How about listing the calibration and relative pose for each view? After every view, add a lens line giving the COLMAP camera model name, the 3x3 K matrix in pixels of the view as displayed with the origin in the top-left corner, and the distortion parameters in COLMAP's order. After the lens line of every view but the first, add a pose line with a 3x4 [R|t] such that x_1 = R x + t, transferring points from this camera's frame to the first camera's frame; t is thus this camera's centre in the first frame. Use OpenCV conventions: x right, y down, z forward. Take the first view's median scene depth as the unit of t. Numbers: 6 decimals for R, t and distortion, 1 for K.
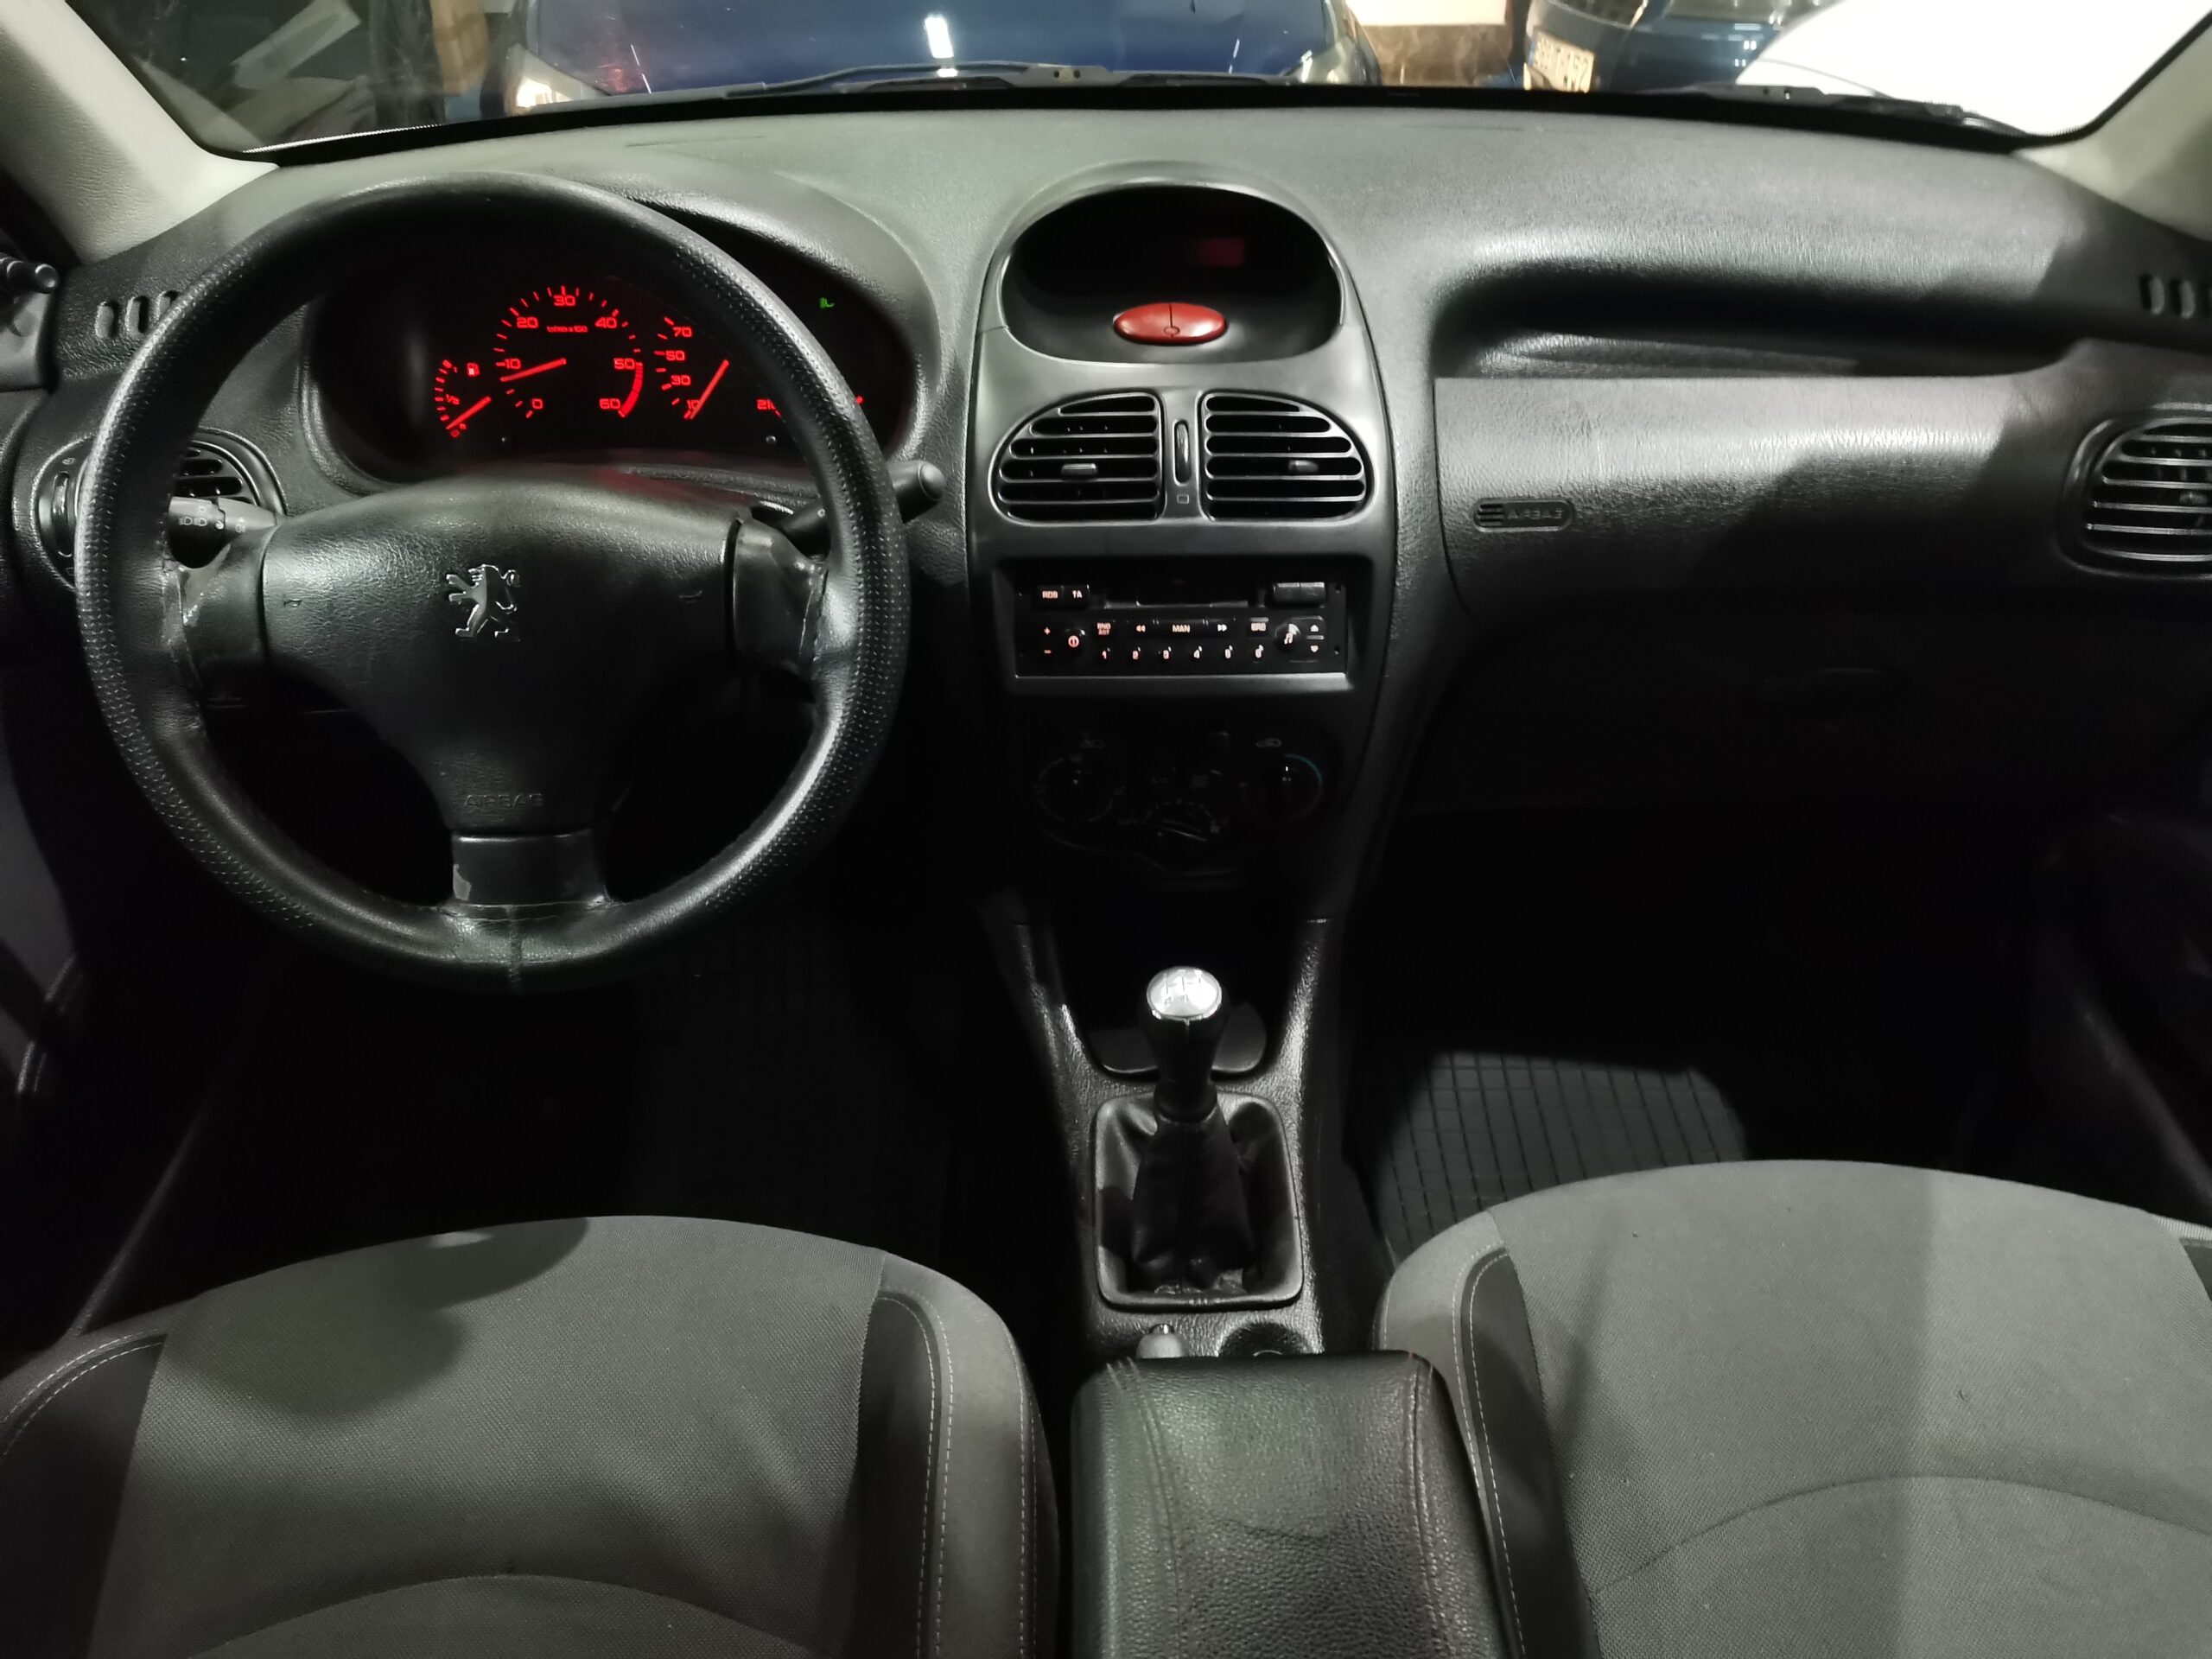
lens RADIAL K [[1653.1, 0, 1116.0], [0, 1653.1, 843.0], [0, 0, 1]] dist [0.087505, -0.101661]
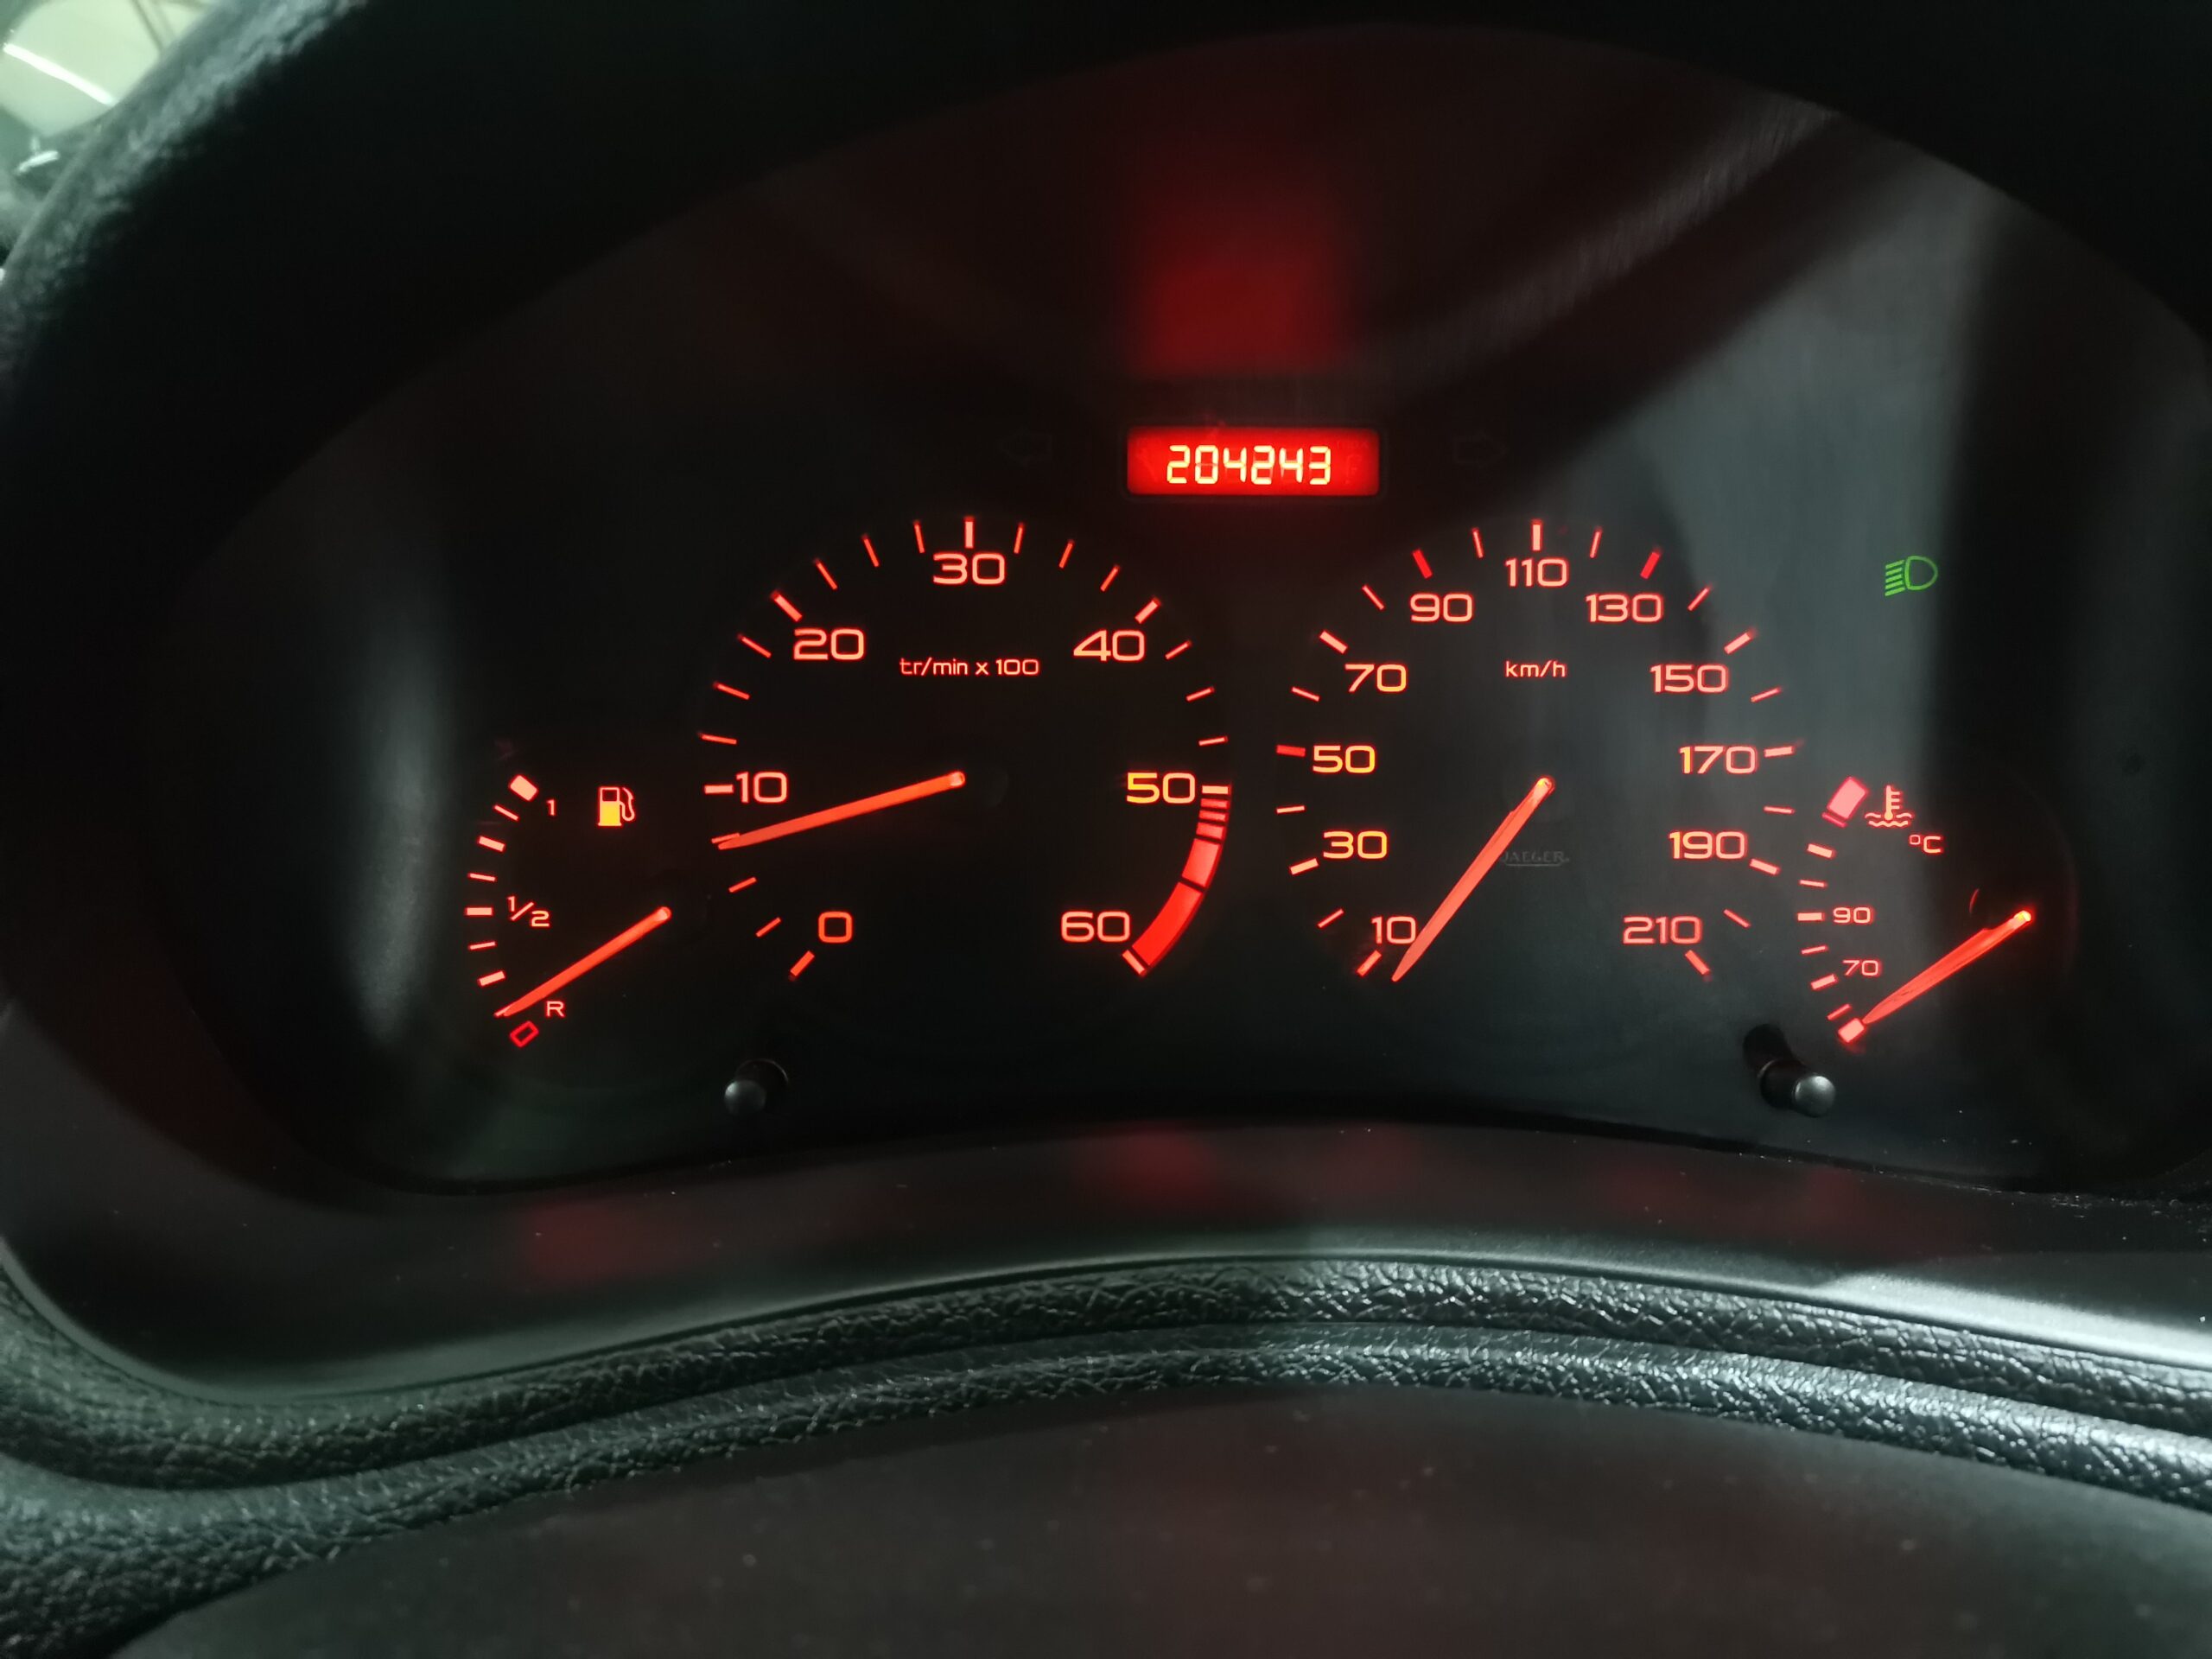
lens RADIAL K [[1653.1, 0, 1077.1], [0, 1653.1, 868.3], [0, 0, 1]] dist [0.087505, -0.101661]
pose [[0.999909, 0.013350, -0.001775, -0.333355], [-0.013420, 0.976473, -0.215222, -0.233255], [-0.001140, 0.215226, 0.976563, 0.800101]]
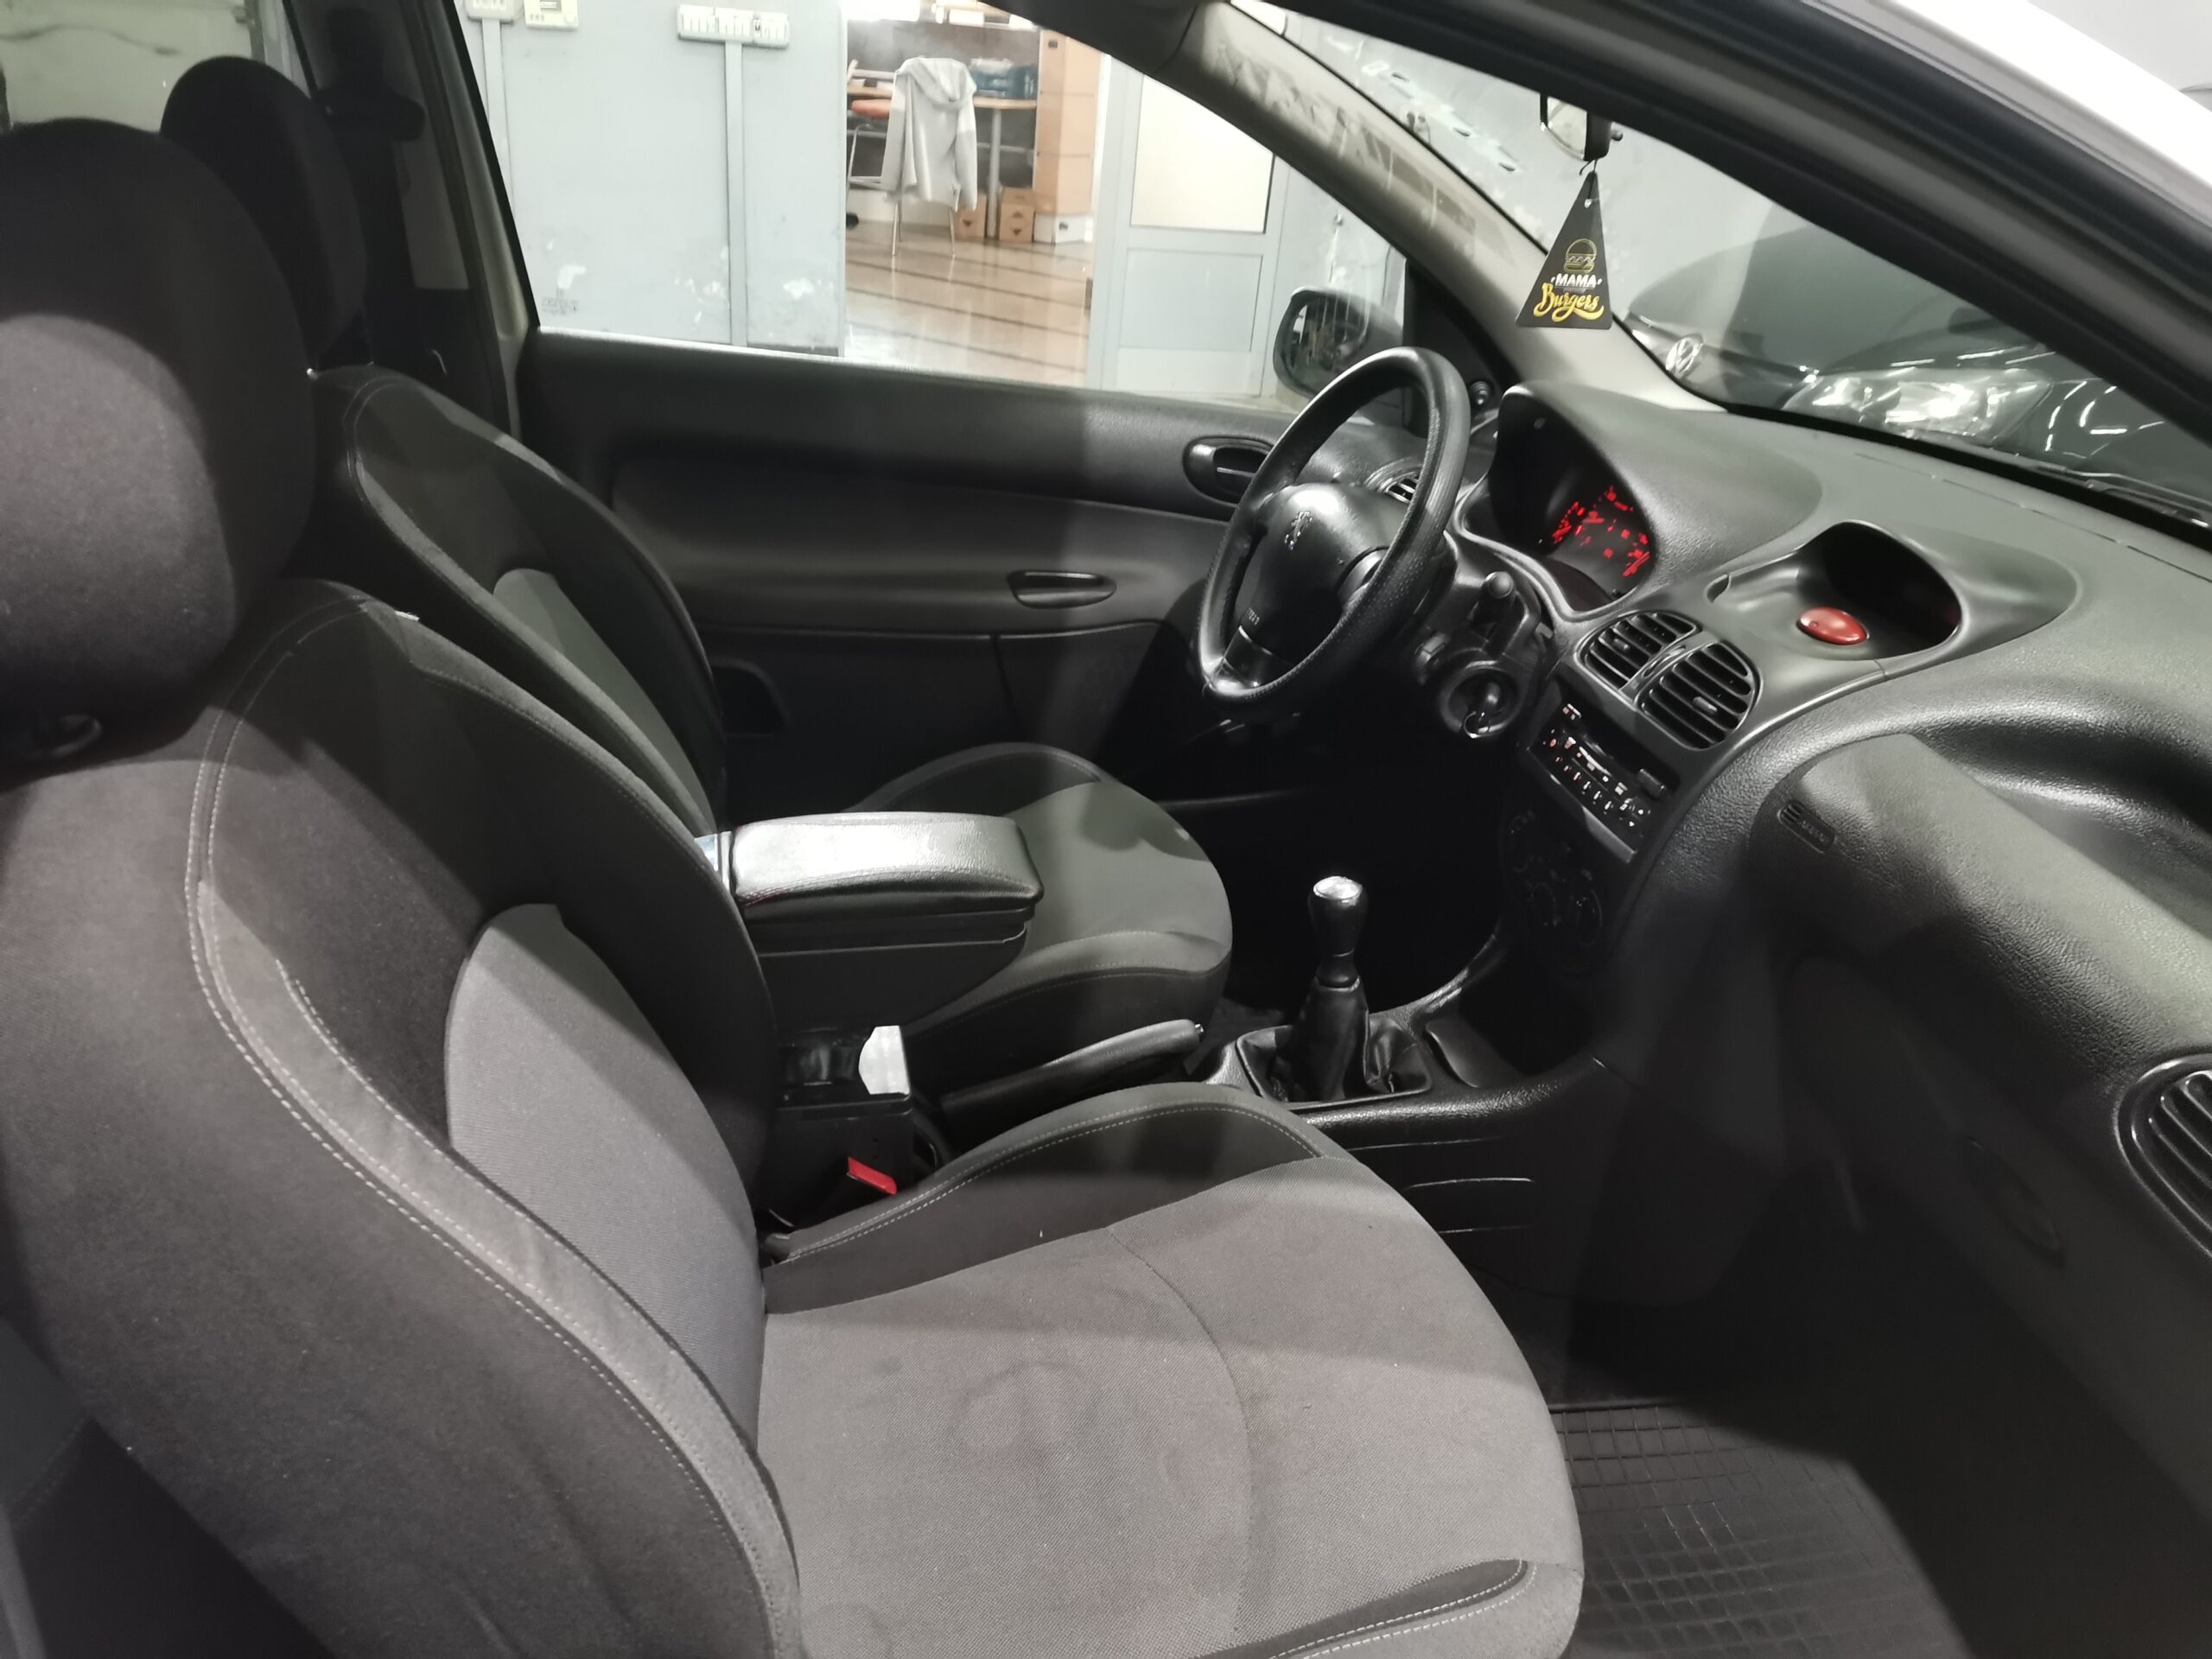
lens RADIAL K [[1653.1, 0, 1116.2], [0, 1653.1, 808.3], [0, 0, 1]] dist [0.087505, -0.101661]
pose [[0.164808, 0.429376, -0.887961, 1.224782], [-0.619825, 0.745385, 0.245392, -0.197955], [0.767238, 0.509938, 0.388984, 0.168091]]
